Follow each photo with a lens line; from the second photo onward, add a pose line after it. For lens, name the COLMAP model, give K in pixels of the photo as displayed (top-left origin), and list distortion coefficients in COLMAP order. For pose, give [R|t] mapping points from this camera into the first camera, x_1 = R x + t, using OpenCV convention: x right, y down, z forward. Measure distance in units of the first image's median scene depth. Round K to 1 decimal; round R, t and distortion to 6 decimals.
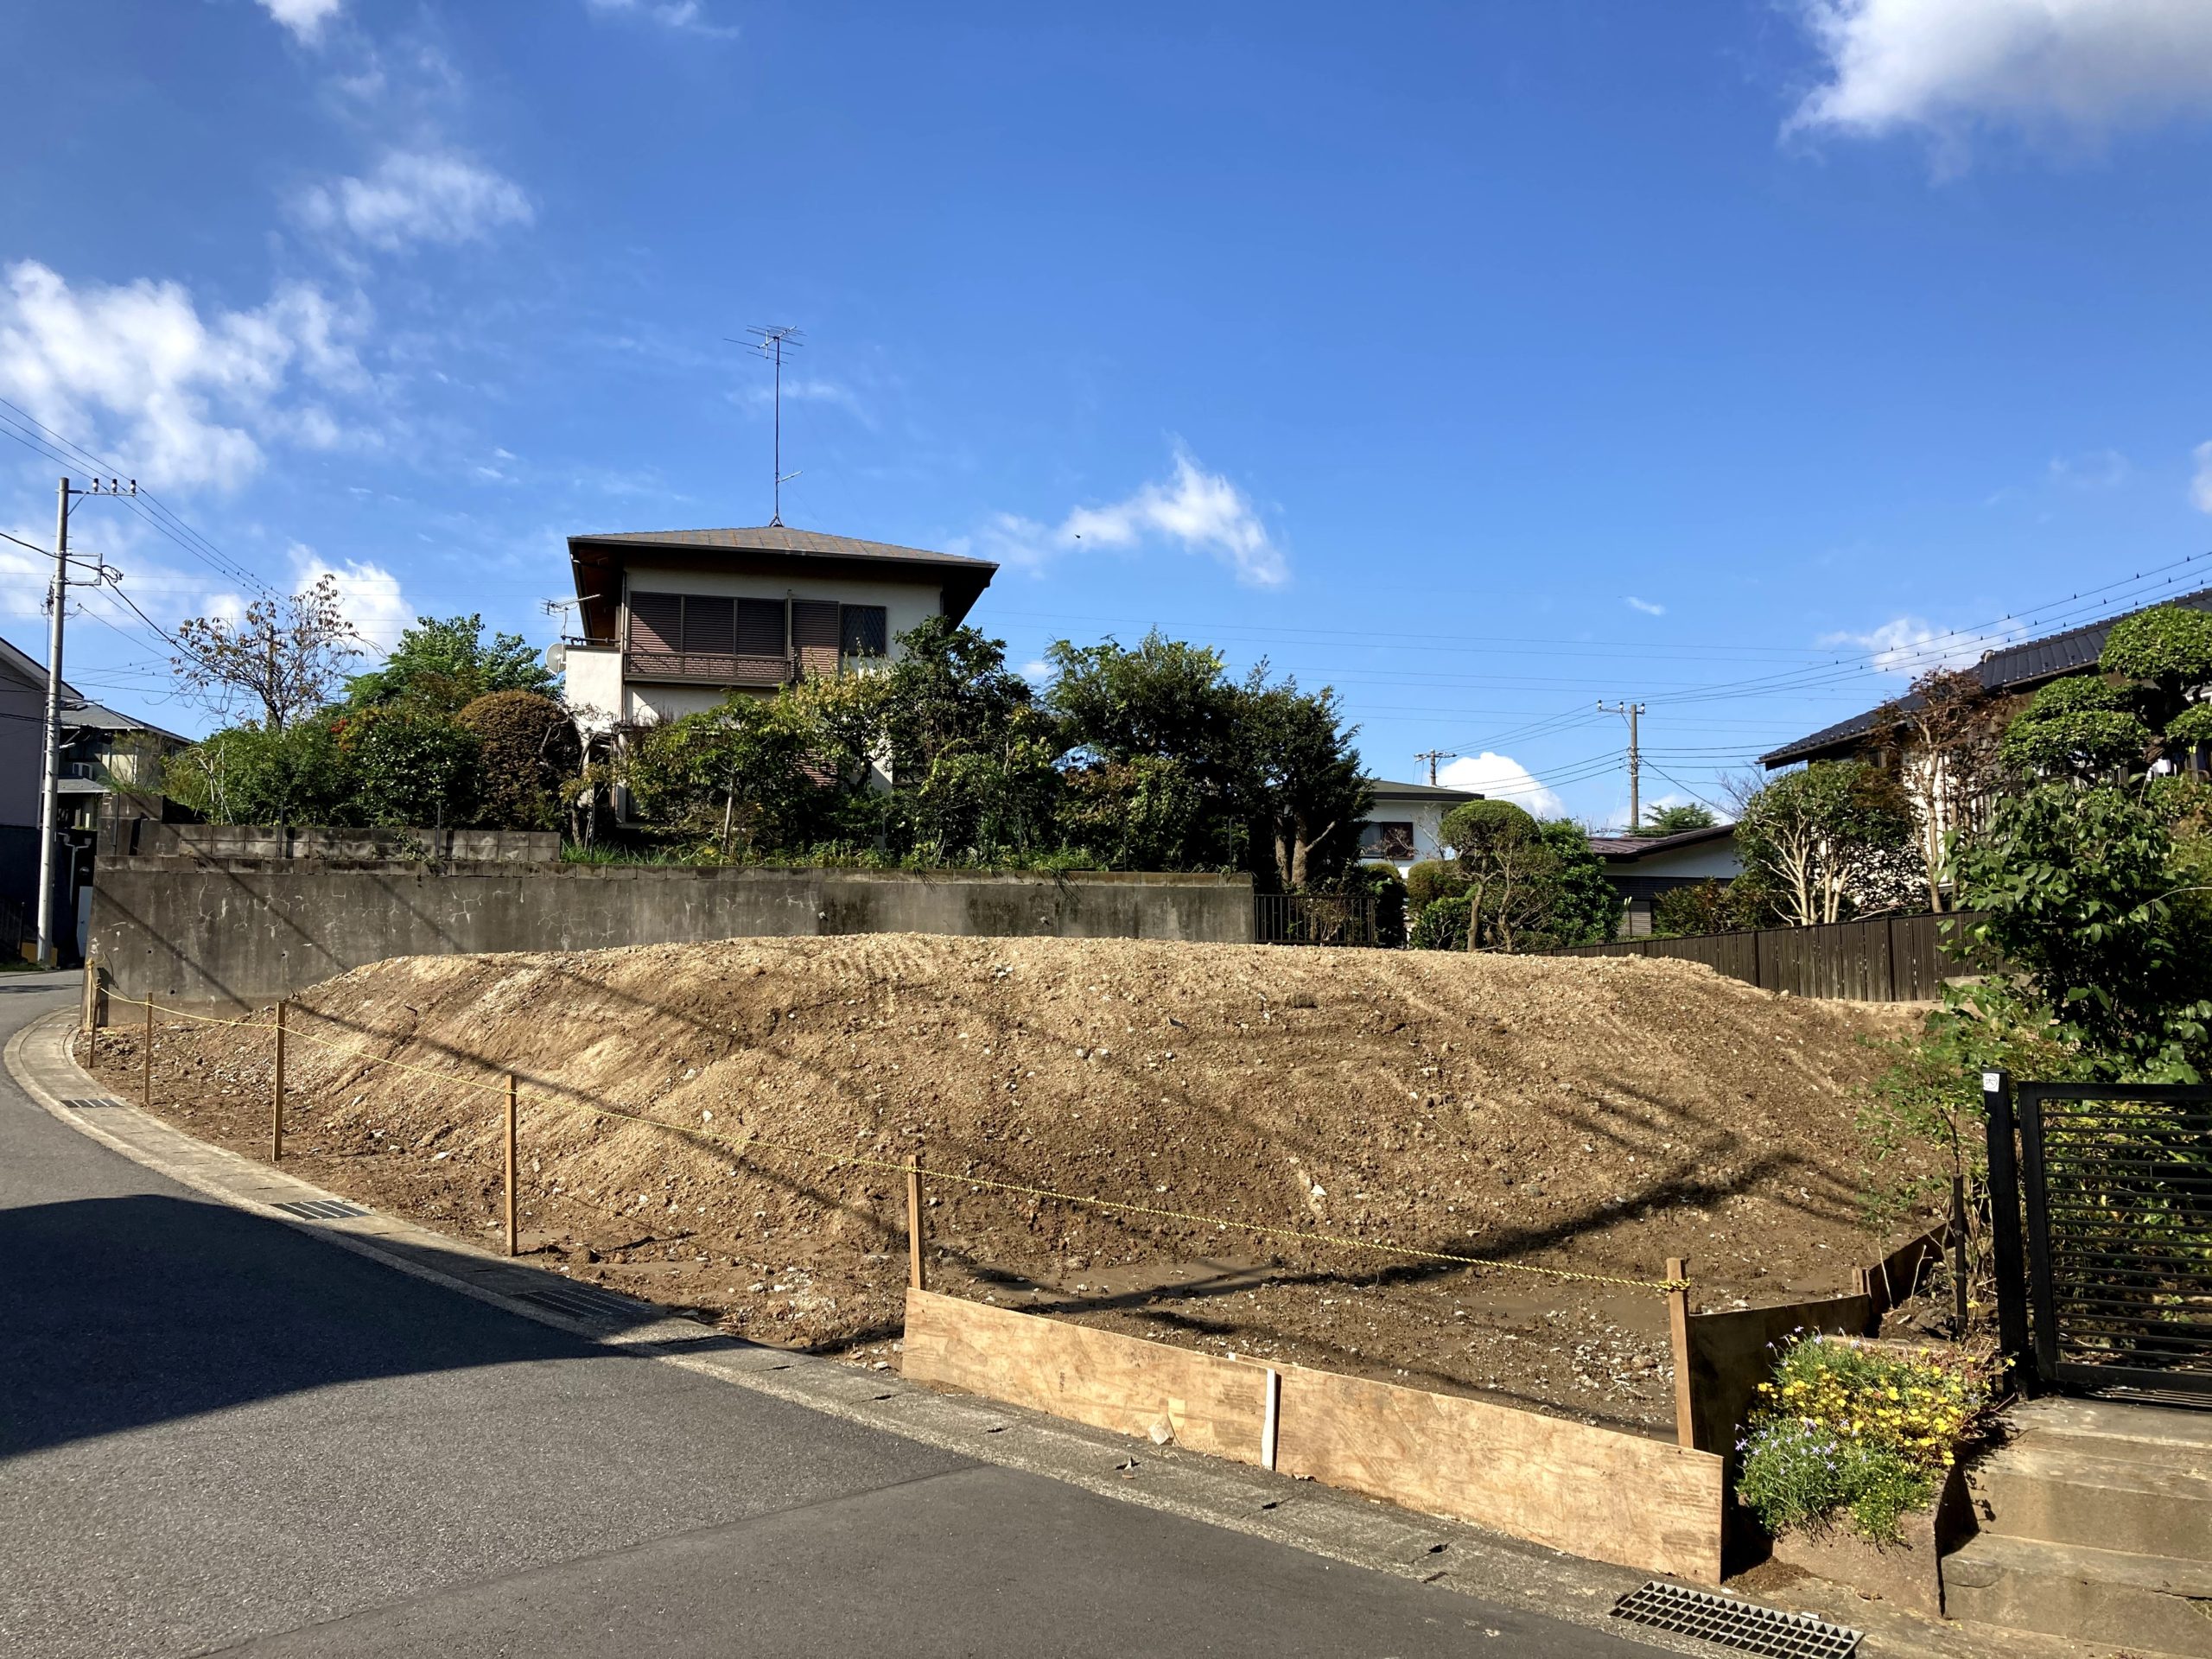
lens RADIAL K [[1801.3, 0, 1106.0], [0, 1801.3, 829.5], [0, 0, 1]] dist [0.054396, 0.003353]
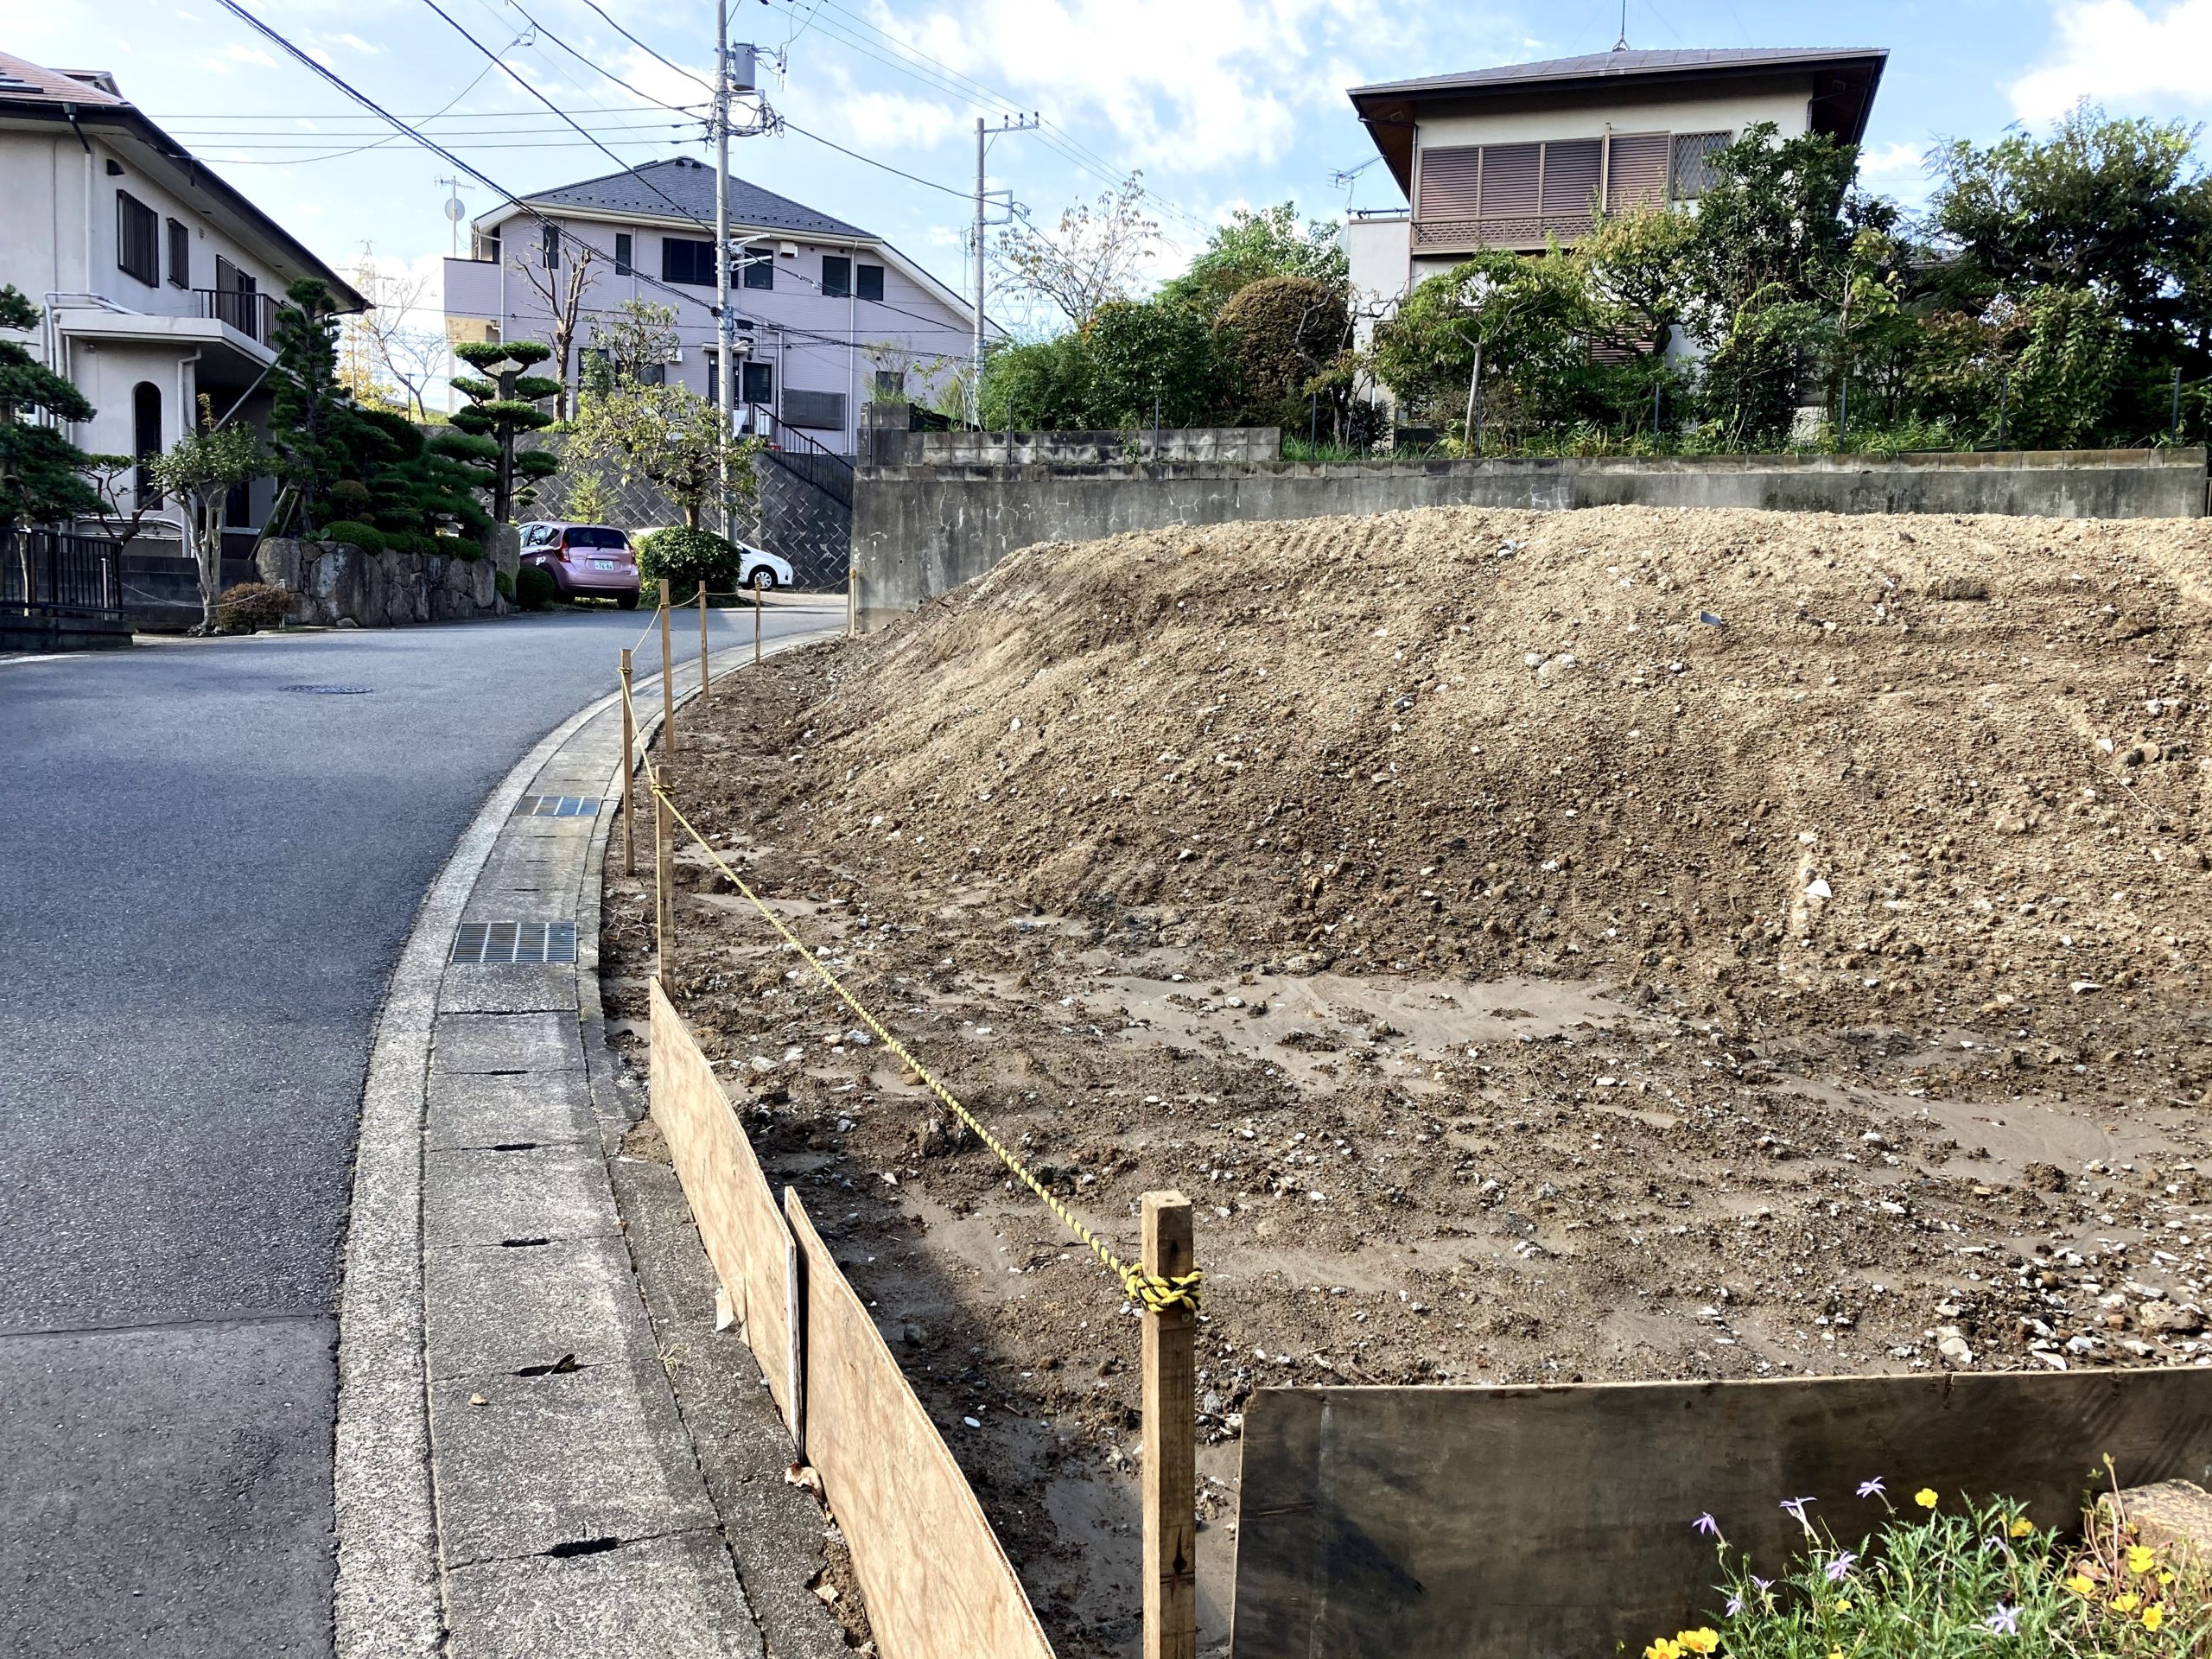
lens RADIAL K [[1816.2, 0, 1105.9], [0, 1816.2, 872.4], [0, 0, 1]] dist [0.002423, 0.014143]
pose [[0.858061, 0.079811, -0.507307, 0.096892], [0.032186, 0.977550, 0.208232, 0.027277], [0.512538, -0.195004, 0.836229, 0.166687]]
